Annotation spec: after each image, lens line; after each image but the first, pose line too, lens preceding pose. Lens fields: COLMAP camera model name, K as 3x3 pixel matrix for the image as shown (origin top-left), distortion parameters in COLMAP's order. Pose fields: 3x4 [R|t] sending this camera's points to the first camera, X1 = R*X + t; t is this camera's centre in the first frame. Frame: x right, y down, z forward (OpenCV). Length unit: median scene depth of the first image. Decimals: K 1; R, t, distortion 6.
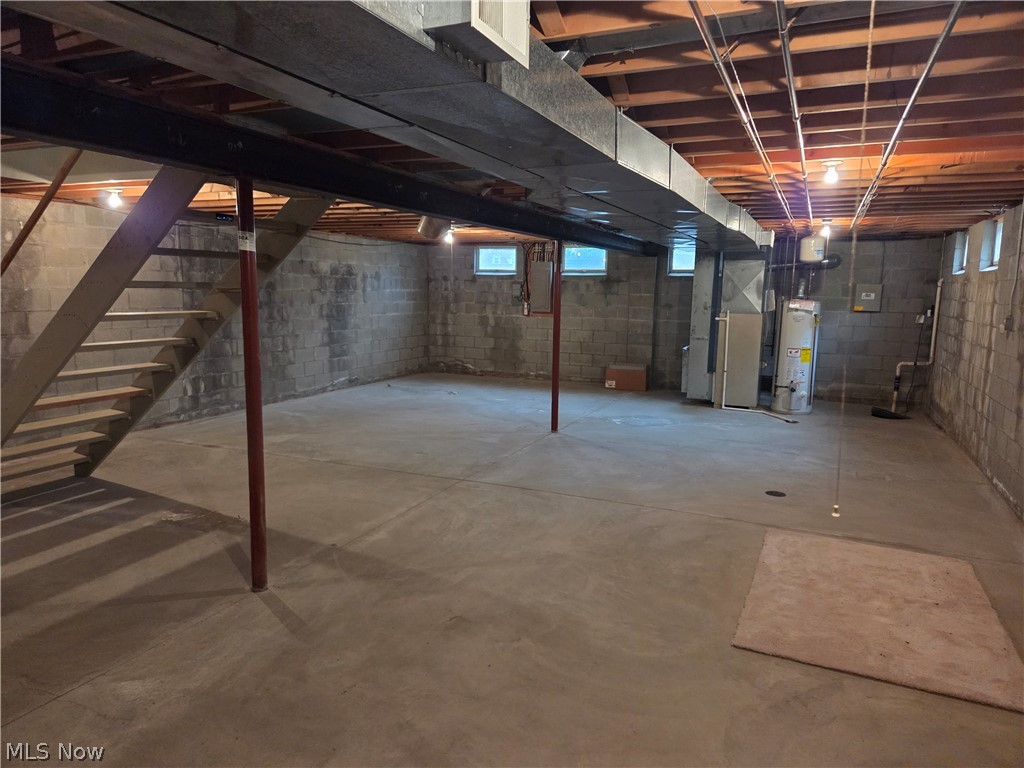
lens RADIAL K [[685.7, 0, 514.0], [0, 685.7, 386.0], [0, 0, 1]] dist [0.069535, -0.052232]
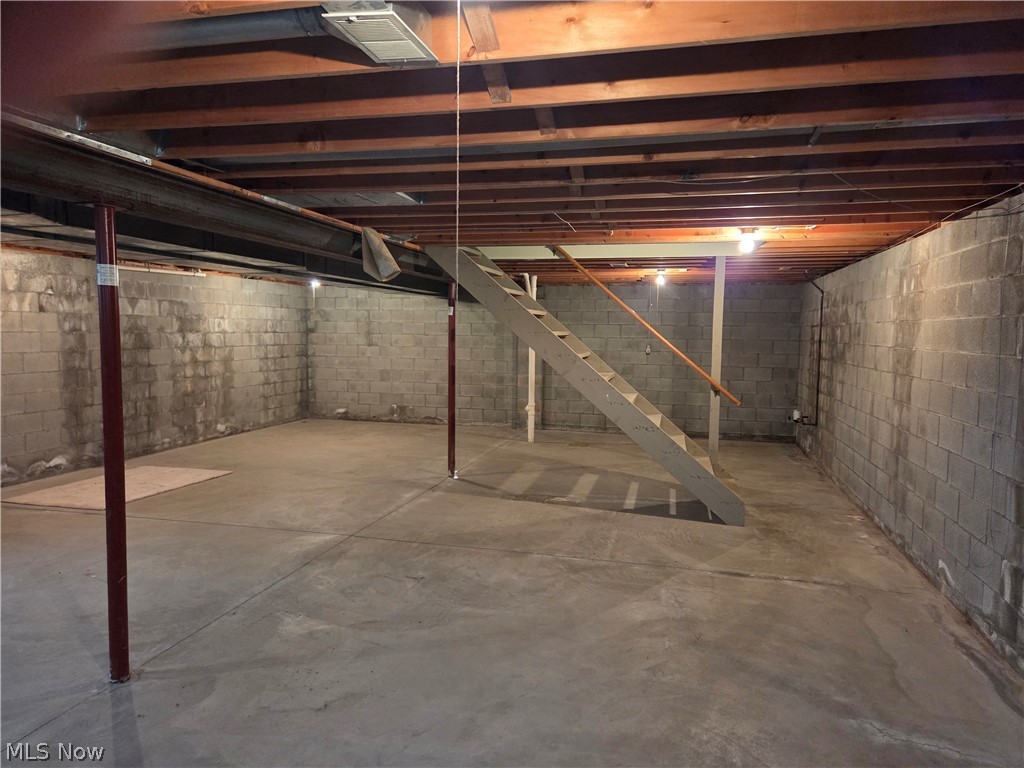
lens RADIAL K [[685.7, 0, 514.0], [0, 685.7, 386.0], [0, 0, 1]] dist [0.069535, -0.052232]
pose [[-0.986330, -0.013586, -0.164223, -0.142965], [-0.050379, 0.973738, 0.222026, -0.292196], [0.156894, 0.227264, -0.961111, 1.988036]]
